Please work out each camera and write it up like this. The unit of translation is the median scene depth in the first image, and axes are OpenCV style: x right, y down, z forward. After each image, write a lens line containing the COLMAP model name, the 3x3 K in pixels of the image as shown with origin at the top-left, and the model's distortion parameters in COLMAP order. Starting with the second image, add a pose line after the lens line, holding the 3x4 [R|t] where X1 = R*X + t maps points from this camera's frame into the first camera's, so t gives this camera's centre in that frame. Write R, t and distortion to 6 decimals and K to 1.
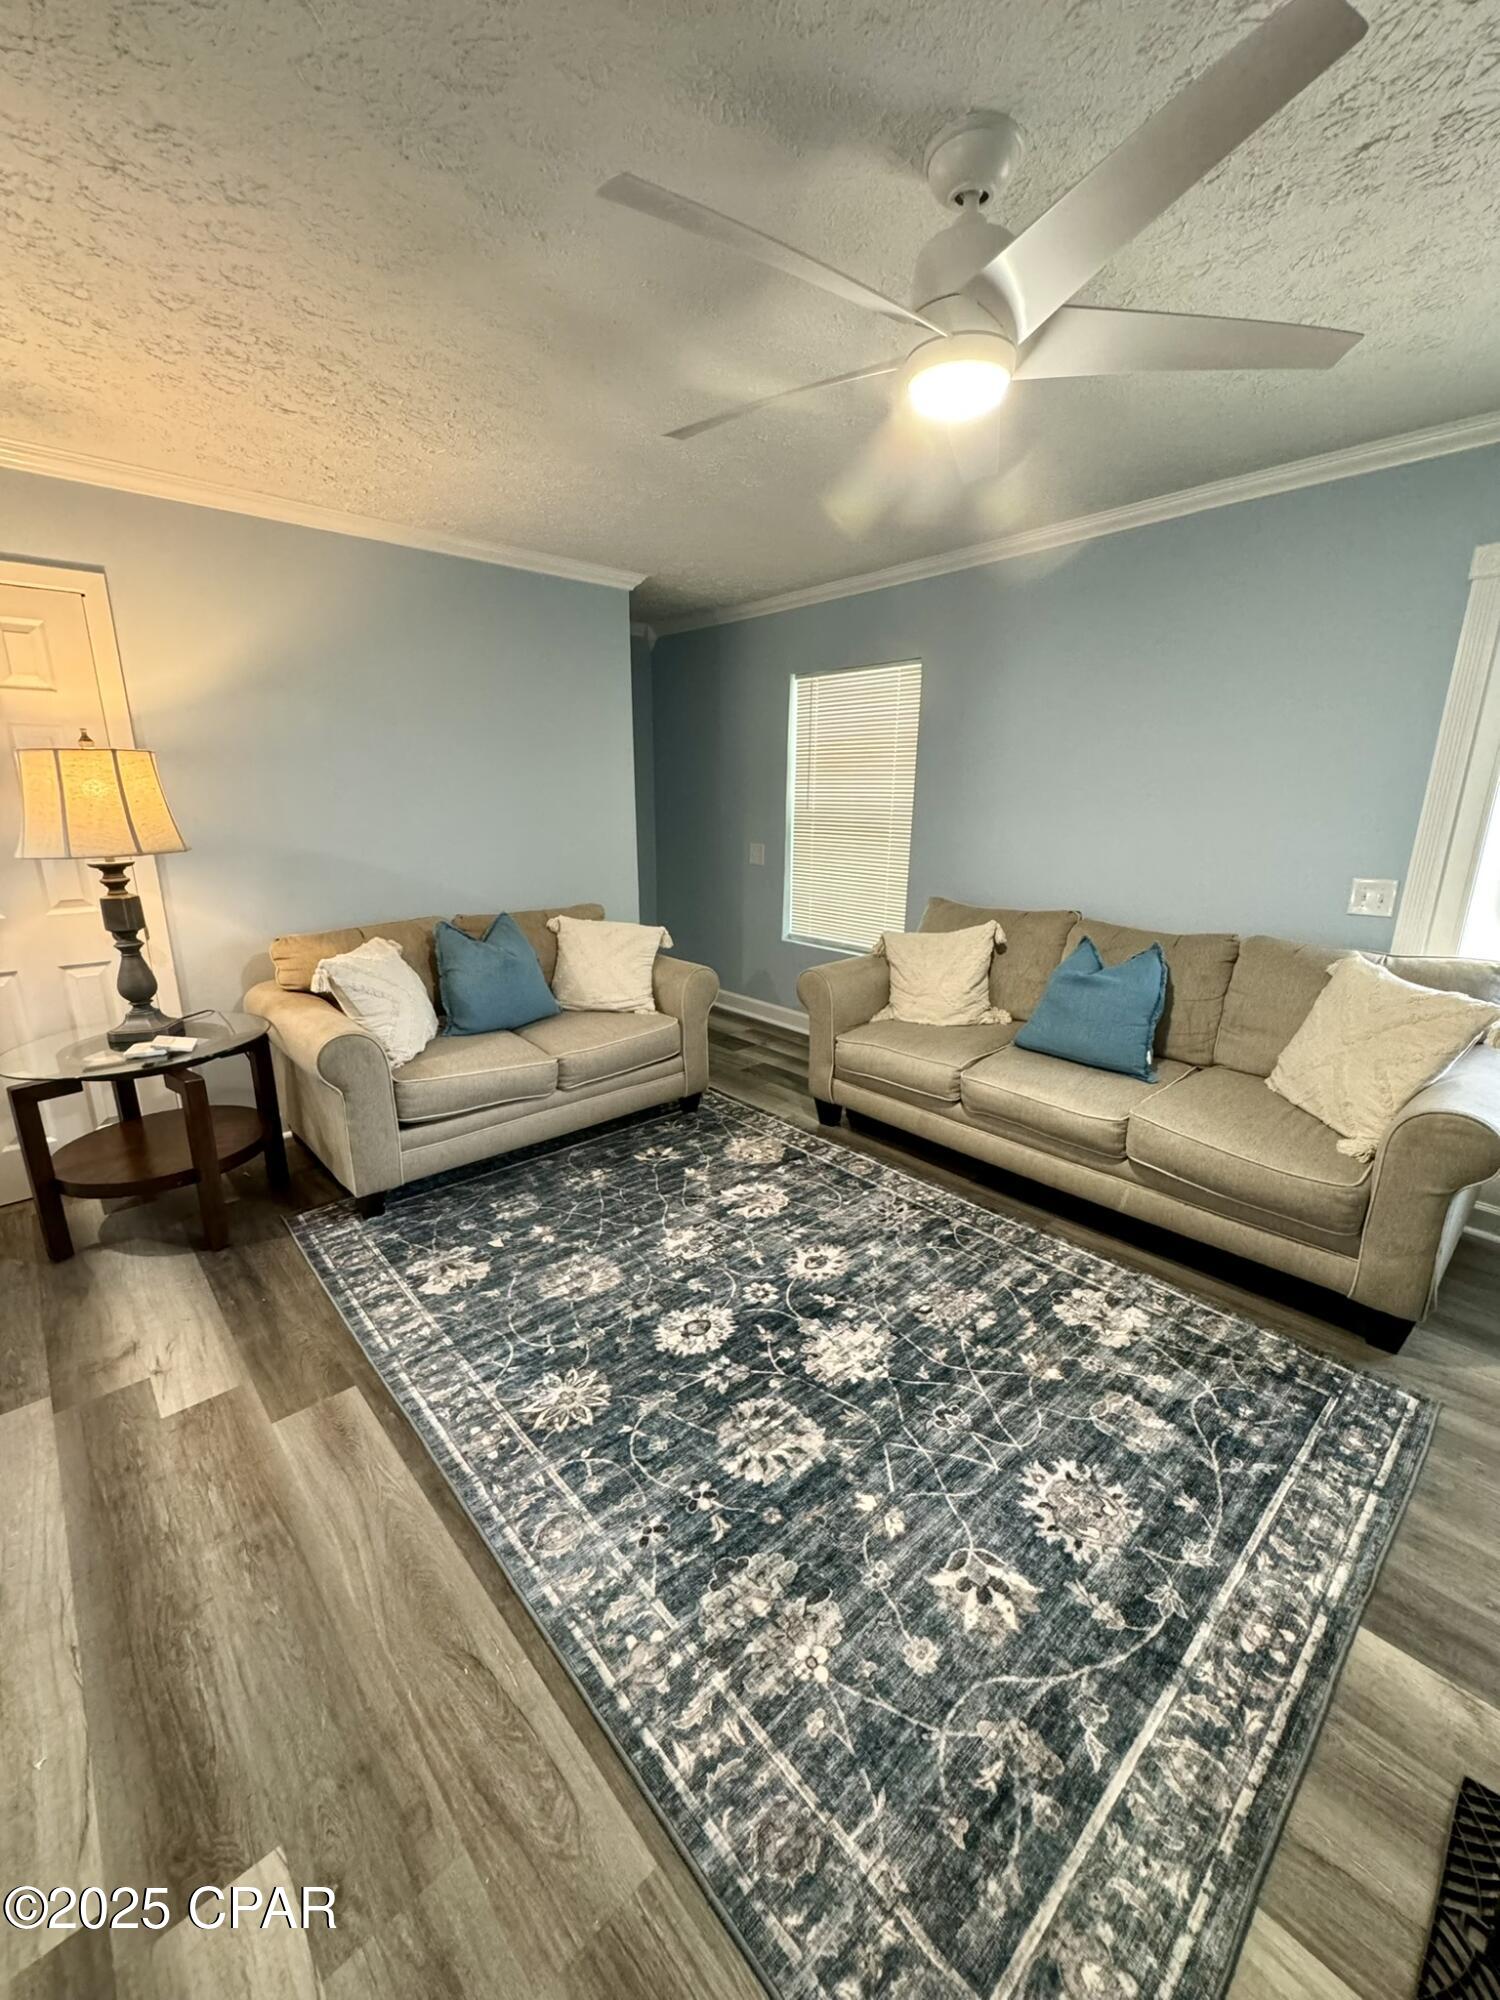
lens RADIAL K [[805.6, 0, 749.3], [0, 805.6, 1003.5], [0, 0, 1]] dist [-0.000609, 0.000395]
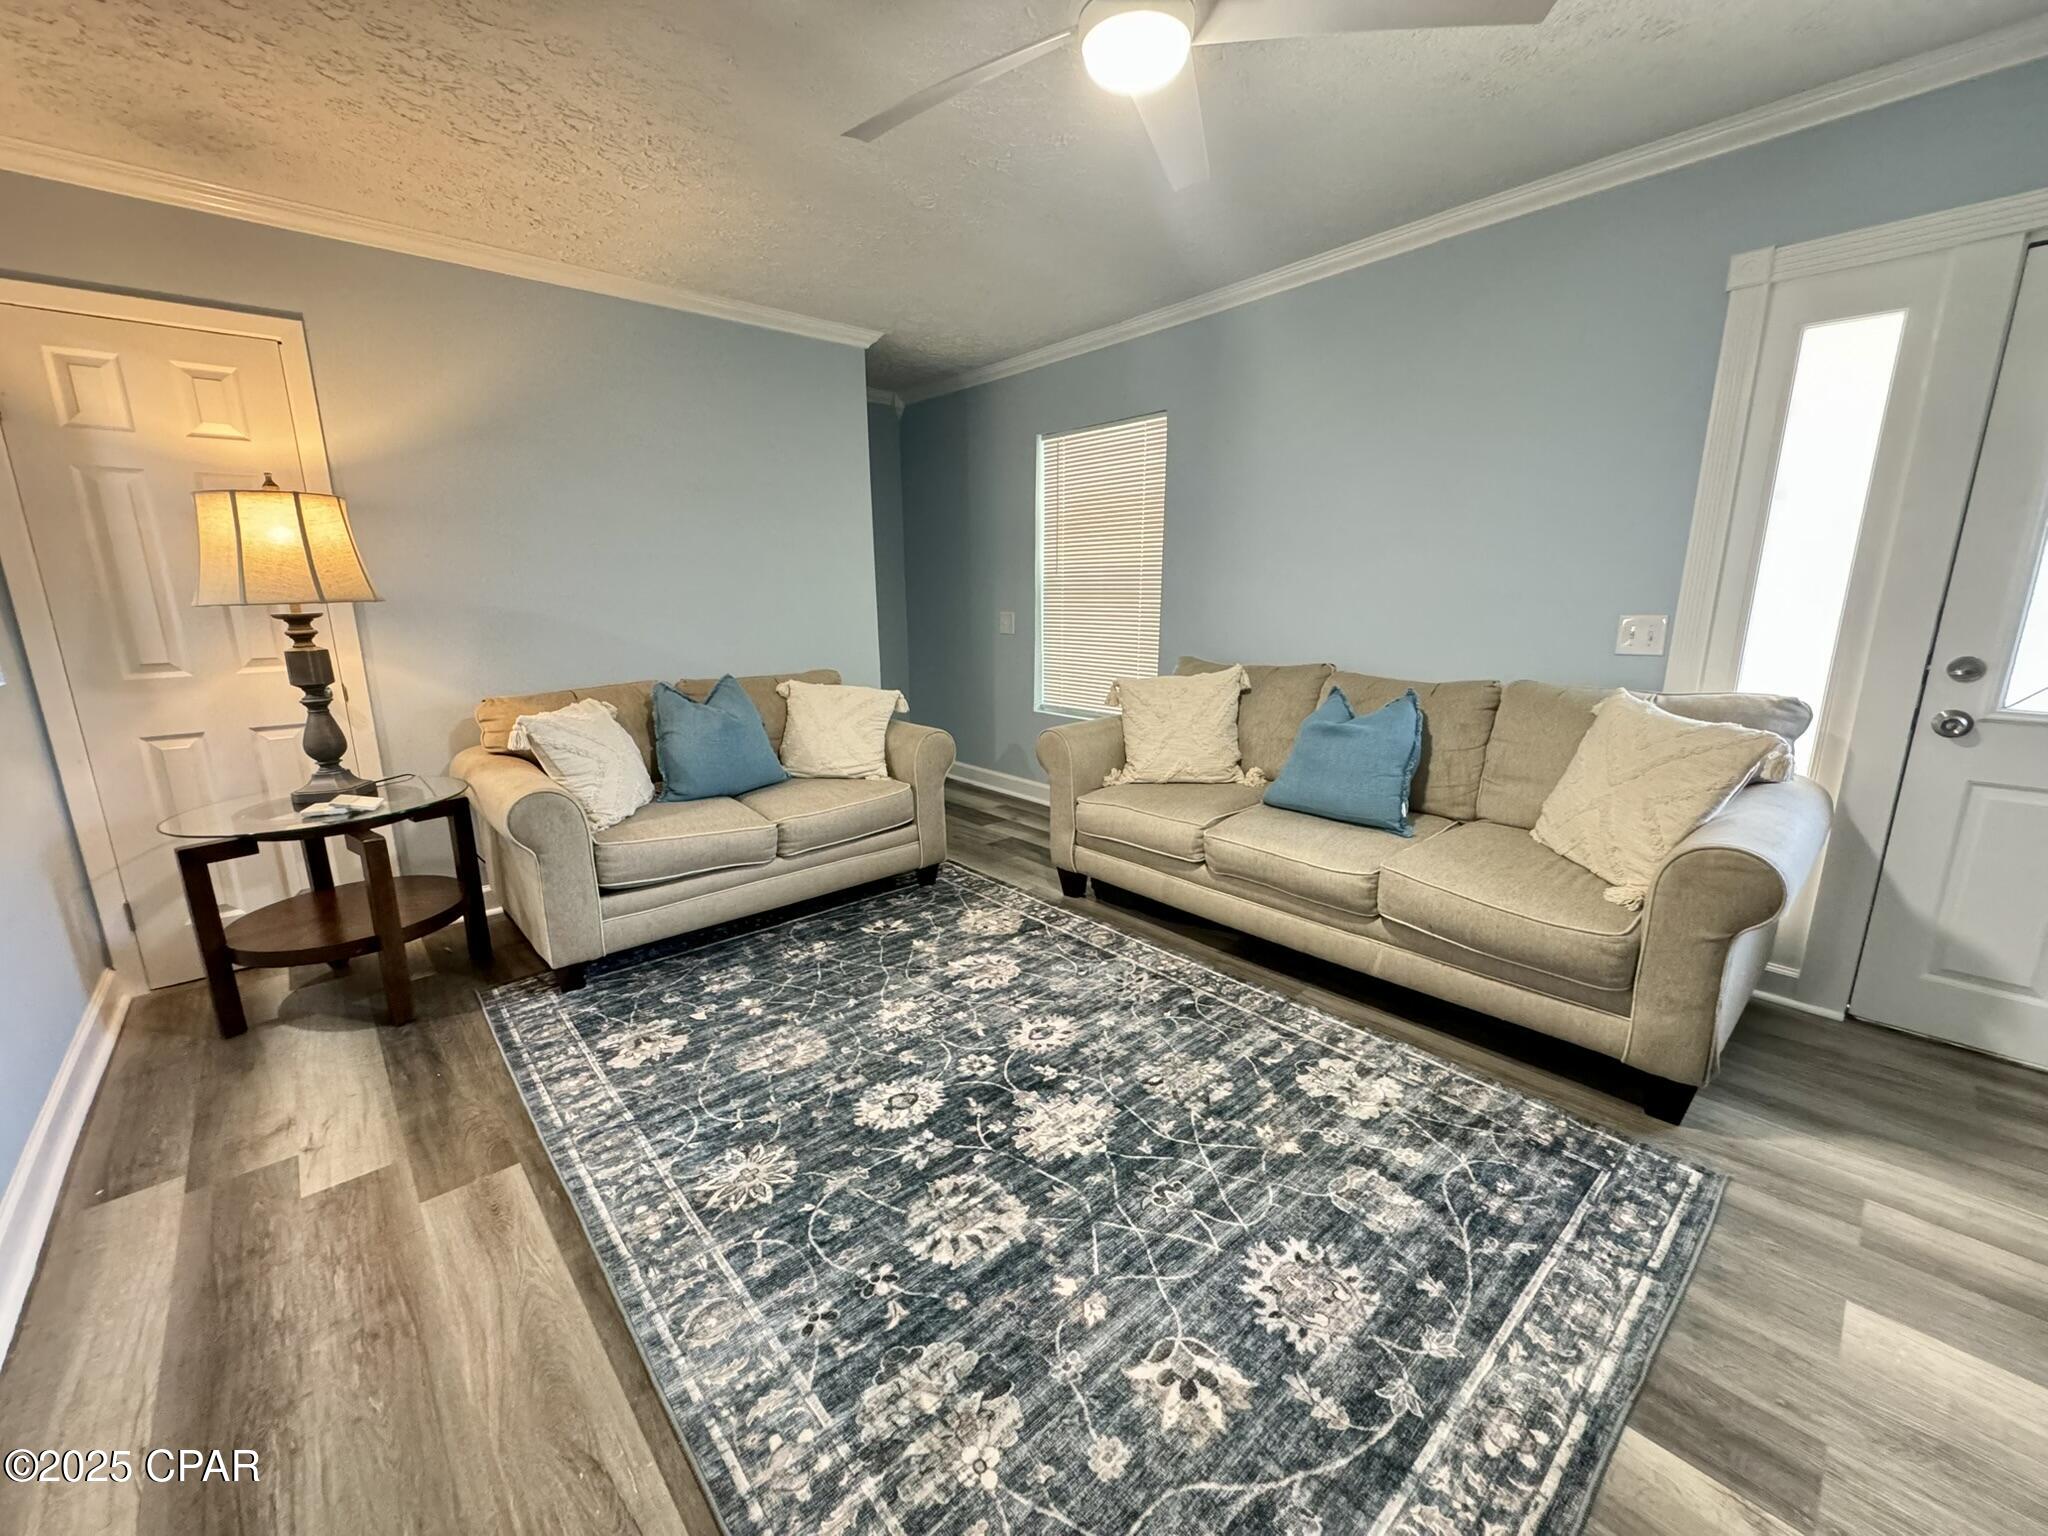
lens RADIAL K [[824.9, 0, 1020.3], [0, 824.9, 769.0], [0, 0, 1]] dist [-0.000609, 0.000395]
pose [[0.999802, -0.011520, -0.016225, 0.096369], [0.010841, 0.999086, -0.041353, 0.073654], [0.016686, 0.041169, 0.999013, 0.059332]]
